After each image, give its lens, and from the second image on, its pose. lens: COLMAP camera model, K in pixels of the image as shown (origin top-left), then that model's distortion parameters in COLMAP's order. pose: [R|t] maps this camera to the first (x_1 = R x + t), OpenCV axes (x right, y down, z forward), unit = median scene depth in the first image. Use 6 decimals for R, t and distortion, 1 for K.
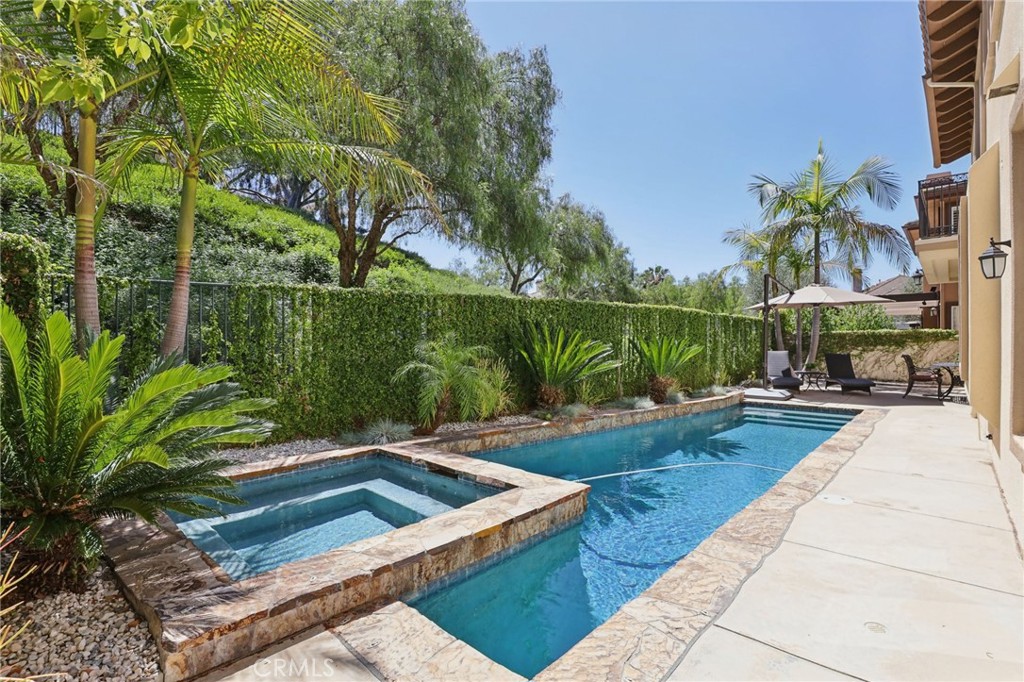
lens RADIAL K [[479.2, 0, 518.4], [0, 479.2, 341.8], [0, 0, 1]] dist [-0.027377, -0.000306]
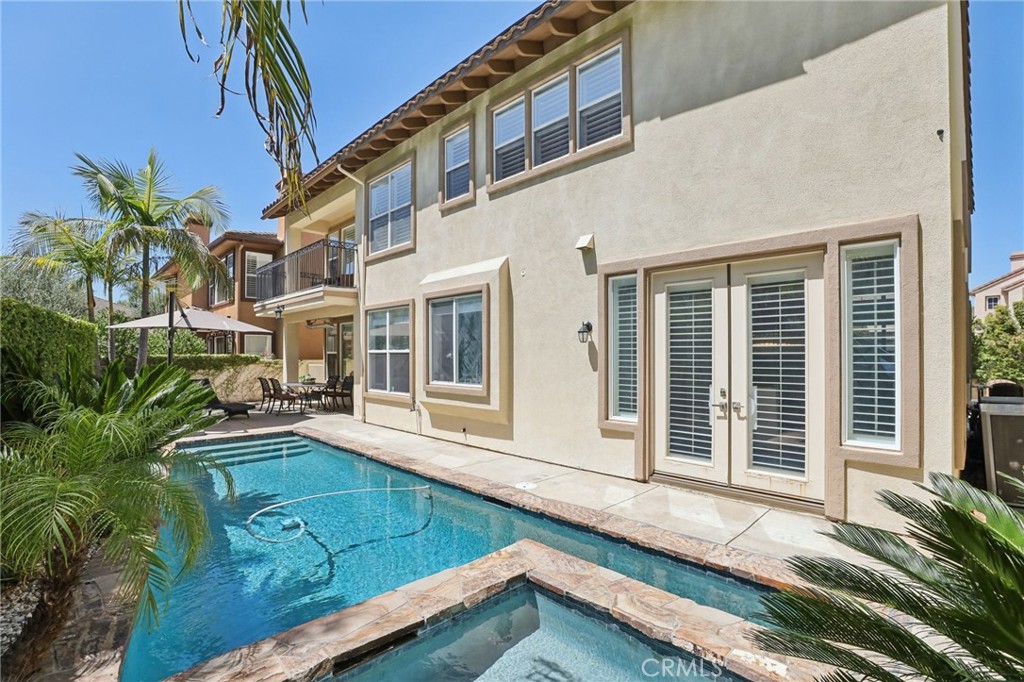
lens RADIAL K [[473.4, 0, 518.0], [0, 473.4, 348.9], [0, 0, 1]] dist [-0.032121, 0.004467]
pose [[0.049922, 0.015273, 0.998636, -0.246925], [0.004165, 0.999871, -0.015500, -0.020572], [-0.998744, 0.004933, 0.049852, 0.296823]]
